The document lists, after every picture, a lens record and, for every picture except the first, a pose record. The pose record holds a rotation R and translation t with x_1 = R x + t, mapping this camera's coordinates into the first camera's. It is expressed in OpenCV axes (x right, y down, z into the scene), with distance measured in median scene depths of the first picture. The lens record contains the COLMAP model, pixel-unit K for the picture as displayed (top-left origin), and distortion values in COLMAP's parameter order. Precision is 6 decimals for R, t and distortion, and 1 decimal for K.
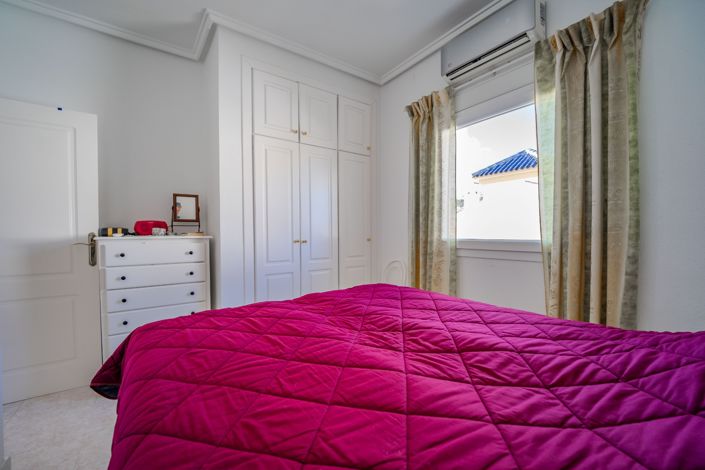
lens RADIAL K [[297.9, 0, 354.9], [0, 297.9, 238.1], [0, 0, 1]] dist [-0.000906, -0.009973]
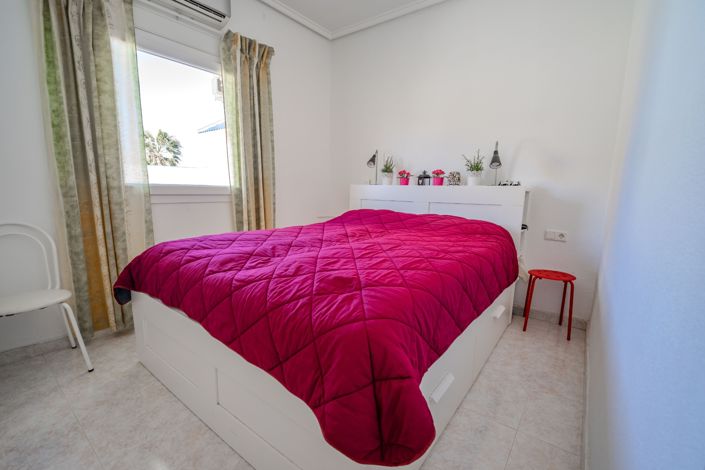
lens RADIAL K [[297.9, 0, 354.9], [0, 297.9, 238.1], [0, 0, 1]] dist [-0.000906, -0.009973]
pose [[-0.296258, -0.156518, 0.942196, -0.848257], [-0.005672, 0.986752, 0.162137, 0.019679], [-0.955091, 0.042691, -0.293221, 0.834619]]
